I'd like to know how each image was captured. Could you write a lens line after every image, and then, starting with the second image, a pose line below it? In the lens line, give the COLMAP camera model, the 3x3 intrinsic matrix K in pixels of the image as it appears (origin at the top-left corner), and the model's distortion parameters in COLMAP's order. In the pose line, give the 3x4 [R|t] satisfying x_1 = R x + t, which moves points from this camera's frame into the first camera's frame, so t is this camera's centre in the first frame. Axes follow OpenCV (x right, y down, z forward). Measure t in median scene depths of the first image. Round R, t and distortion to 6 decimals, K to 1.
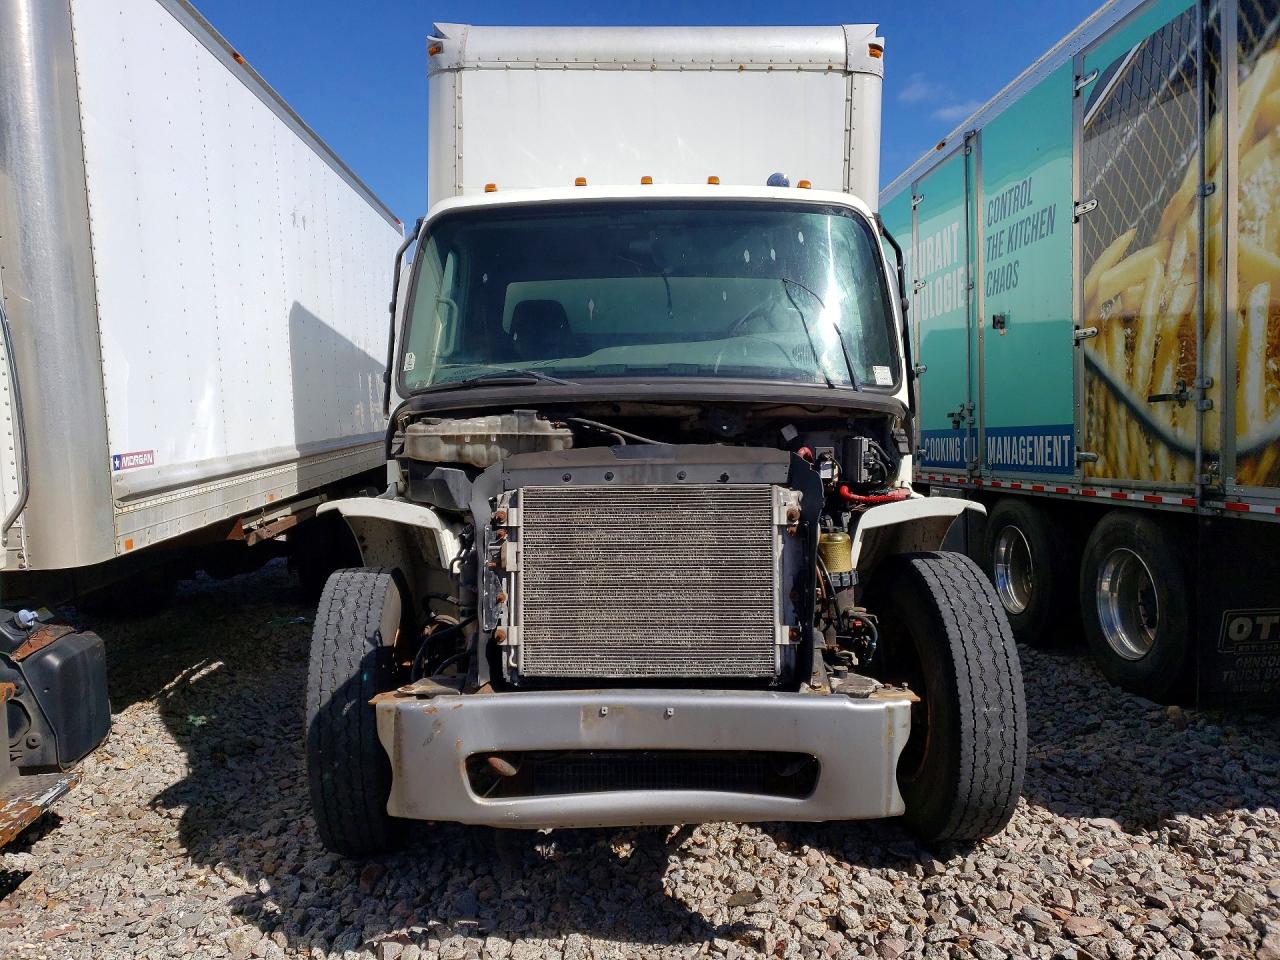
lens RADIAL K [[928.2, 0, 744.4], [0, 928.2, 477.0], [0, 0, 1]] dist [0.084345, -0.081589]
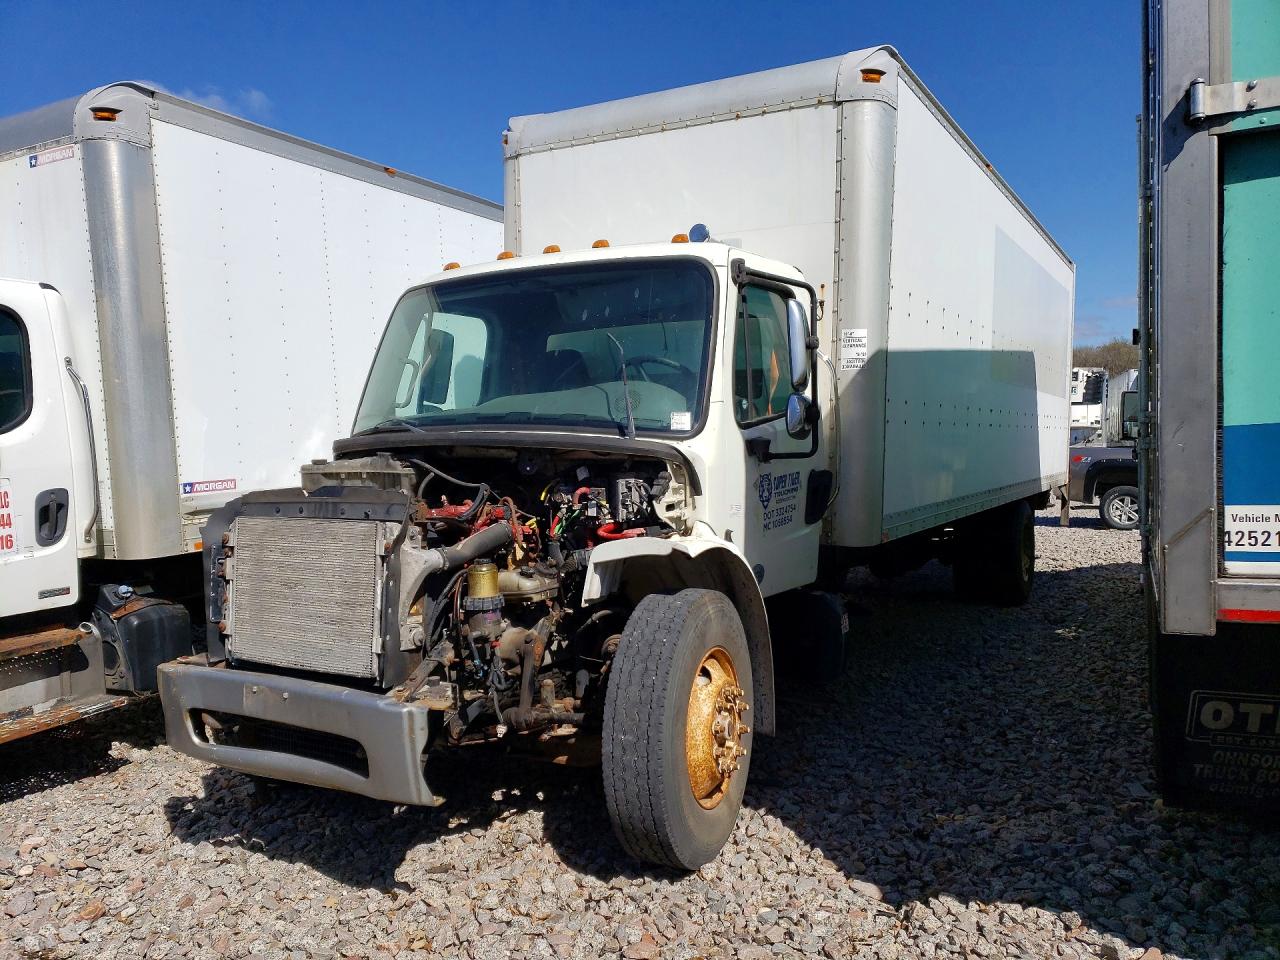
lens RADIAL K [[1015.9, 0, 776.5], [0, 1015.9, 483.1], [0, 0, 1]] dist [0.094820, -0.119429]
pose [[0.882156, 0.020040, -0.470531, 0.687562], [-0.025244, 0.999670, -0.004750, -0.030105], [0.470280, 0.016069, 0.882371, 0.030918]]
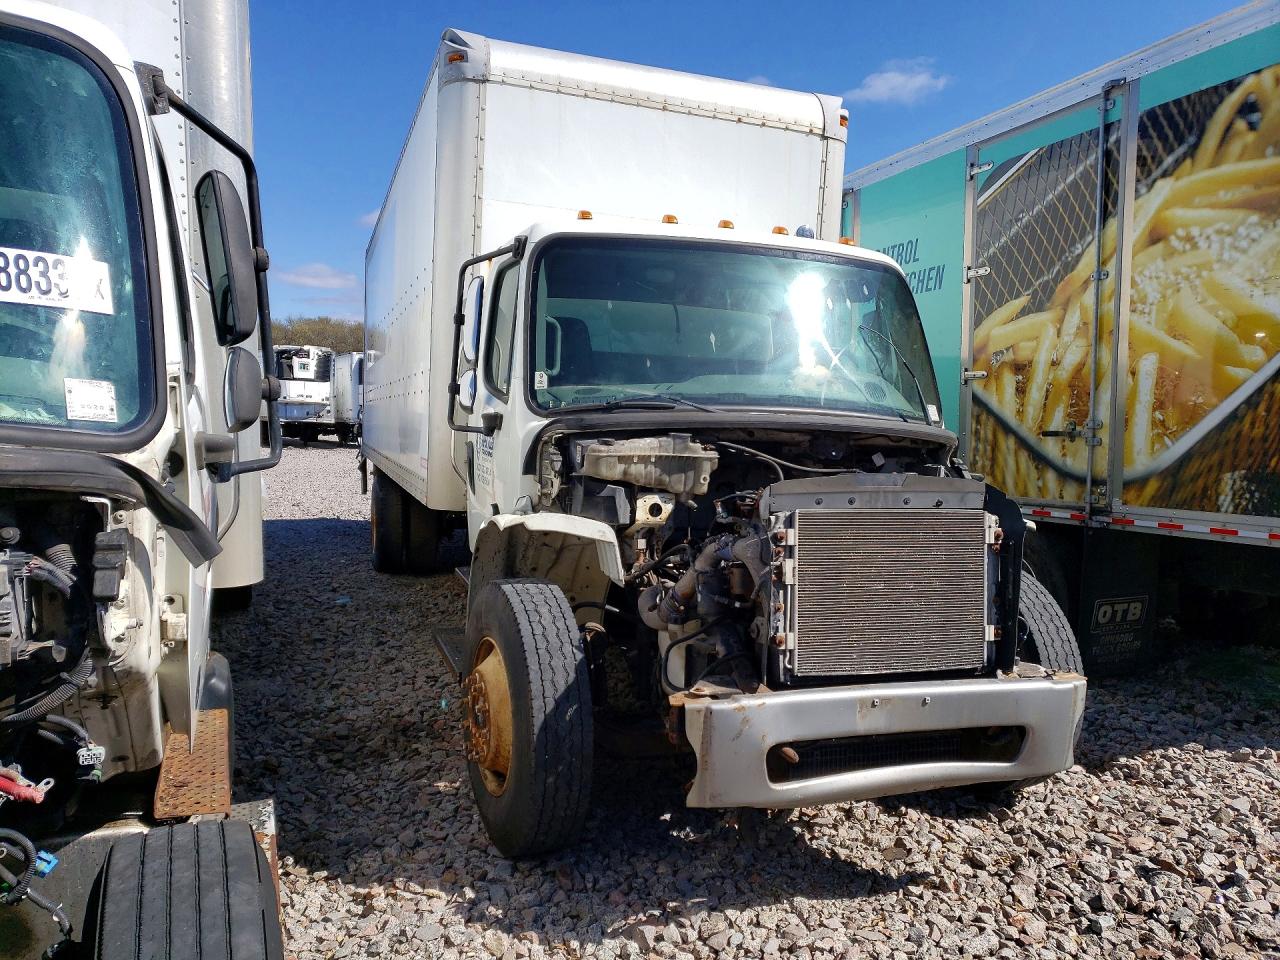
lens RADIAL K [[892.7, 0, 744.8], [0, 892.7, 485.0], [0, 0, 1]] dist [0.032480, 0.002596]
pose [[0.945846, 0.019396, 0.324037, -0.395196], [-0.022944, 0.999711, 0.007133, -0.016281], [-0.323805, -0.014182, 0.946018, -0.007373]]
